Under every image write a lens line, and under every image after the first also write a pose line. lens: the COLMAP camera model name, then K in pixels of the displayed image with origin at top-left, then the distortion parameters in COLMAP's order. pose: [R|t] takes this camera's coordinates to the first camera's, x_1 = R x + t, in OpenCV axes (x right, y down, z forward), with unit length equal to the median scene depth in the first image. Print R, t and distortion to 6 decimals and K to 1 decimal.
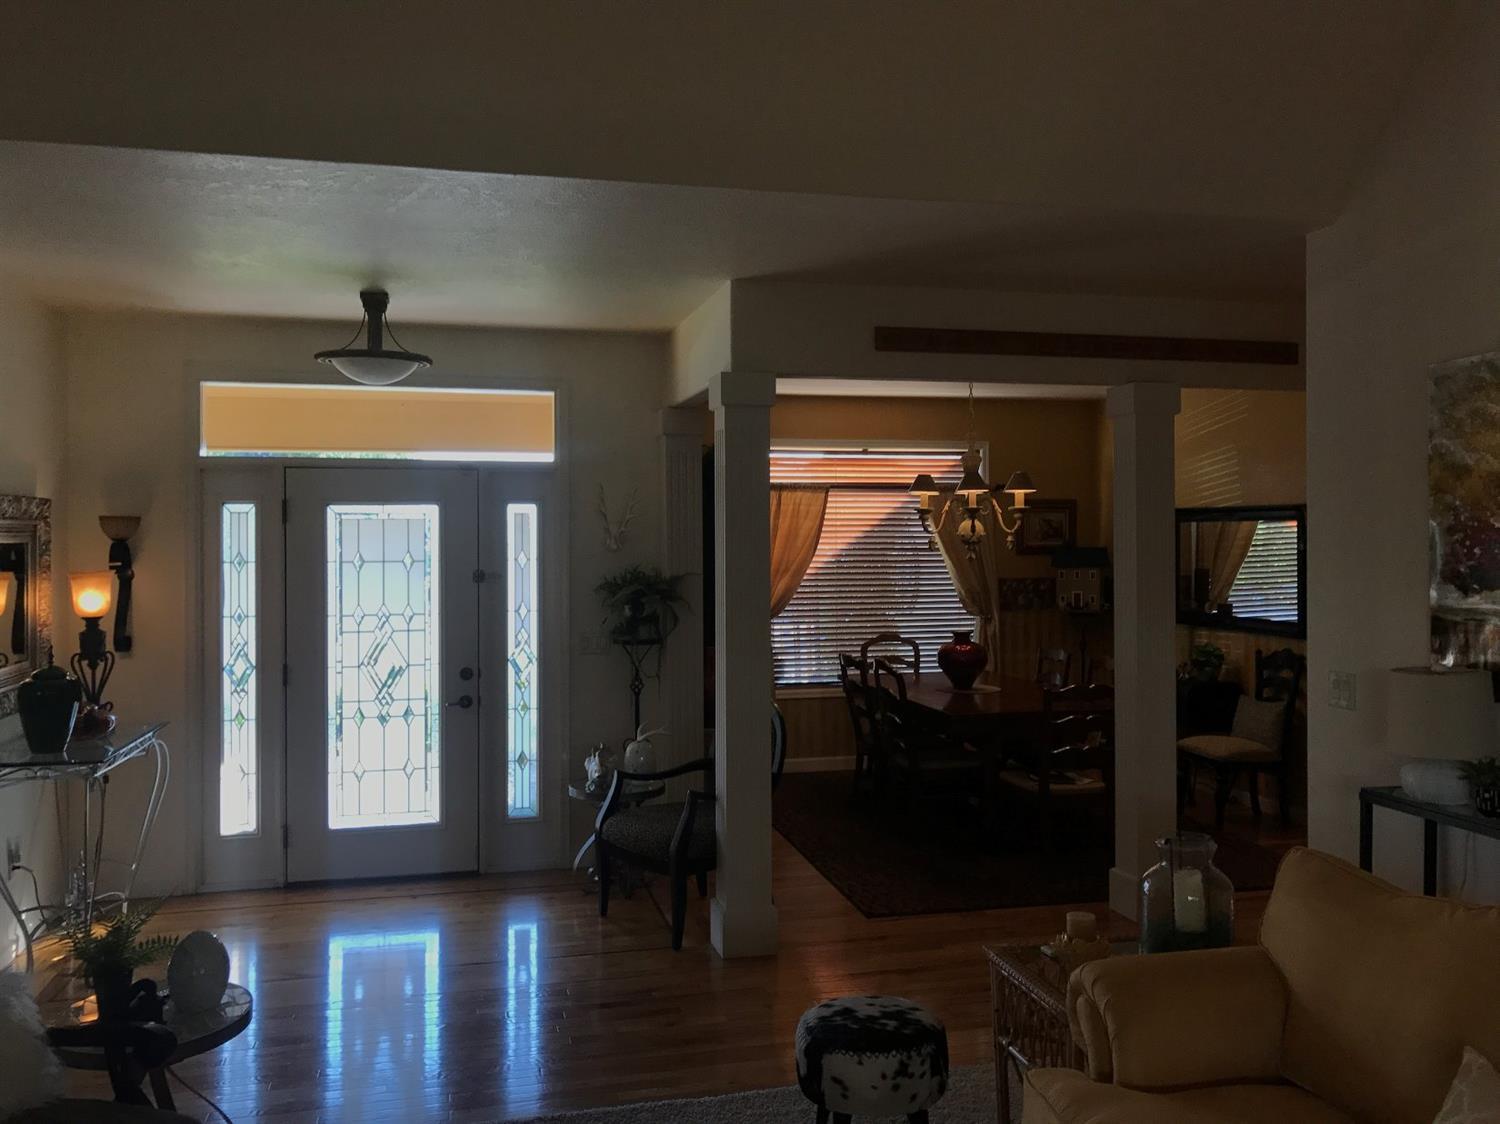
lens RADIAL K [[1229.2, 0, 745.6], [0, 1229.2, 558.1], [0, 0, 1]] dist [0.018627, -0.026789]
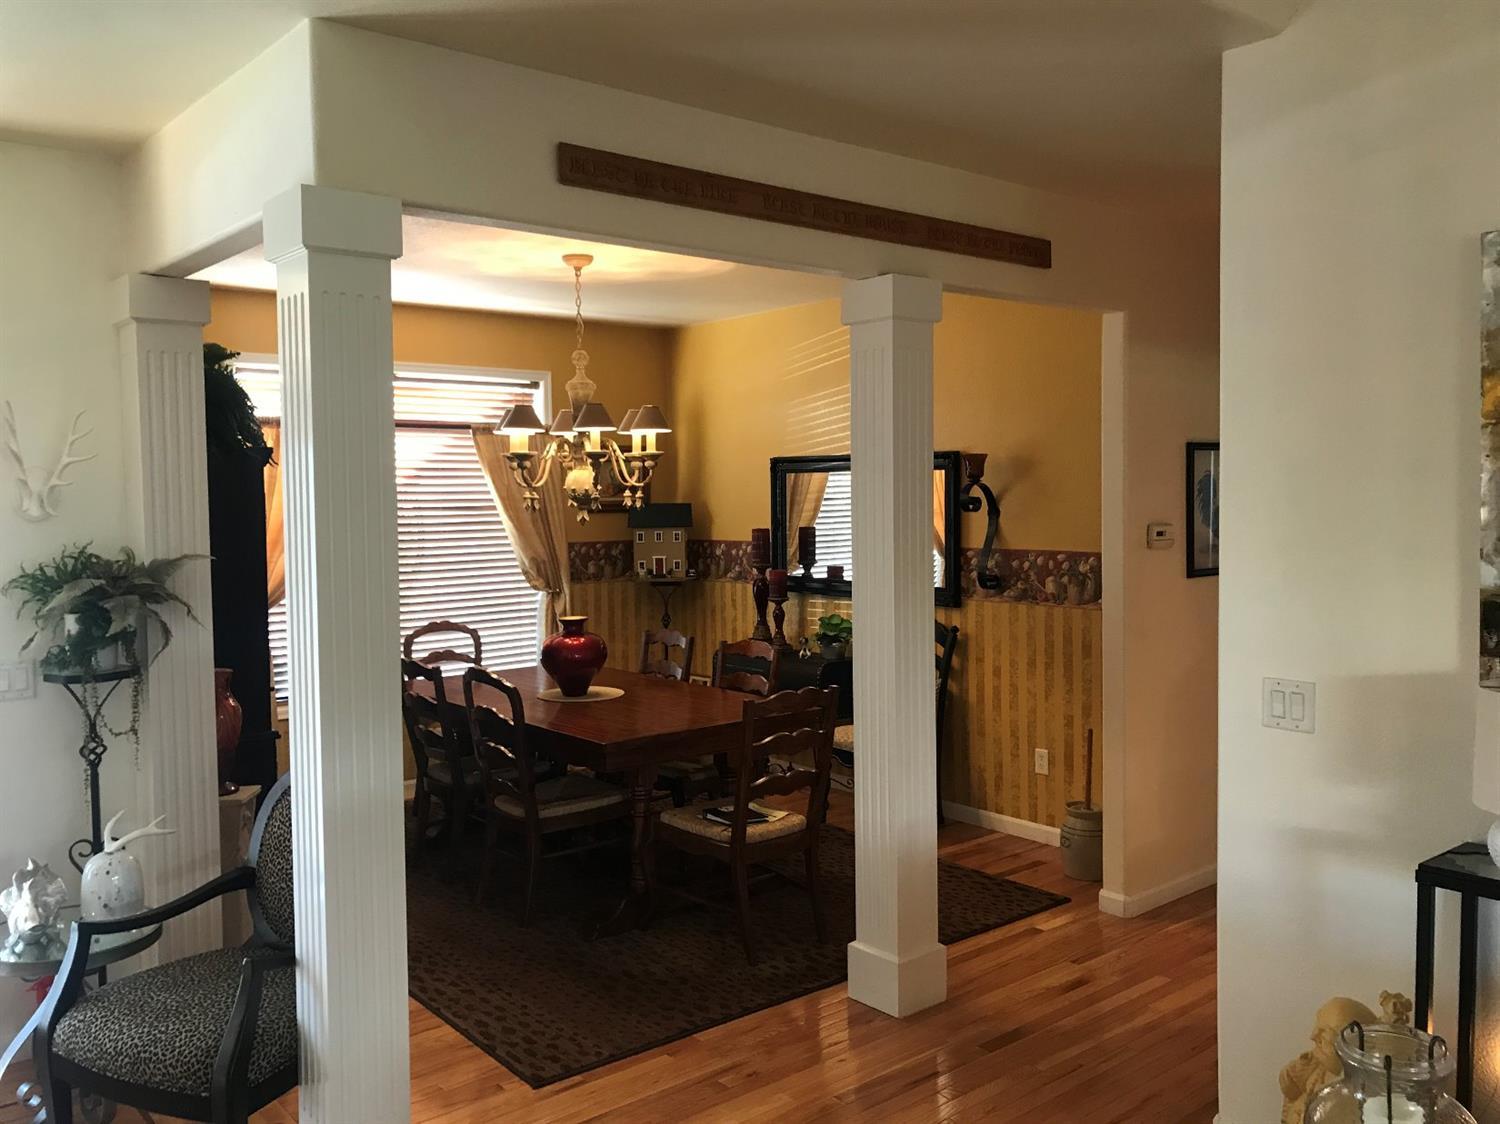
lens RADIAL K [[1229.2, 0, 761.3], [0, 1229.2, 561.1], [0, 0, 1]] dist [0.018627, -0.026789]
pose [[0.889966, -0.031244, 0.454956, -0.068235], [0.012690, 0.998961, 0.043780, -0.007387], [-0.455851, -0.033189, 0.889437, 0.329014]]
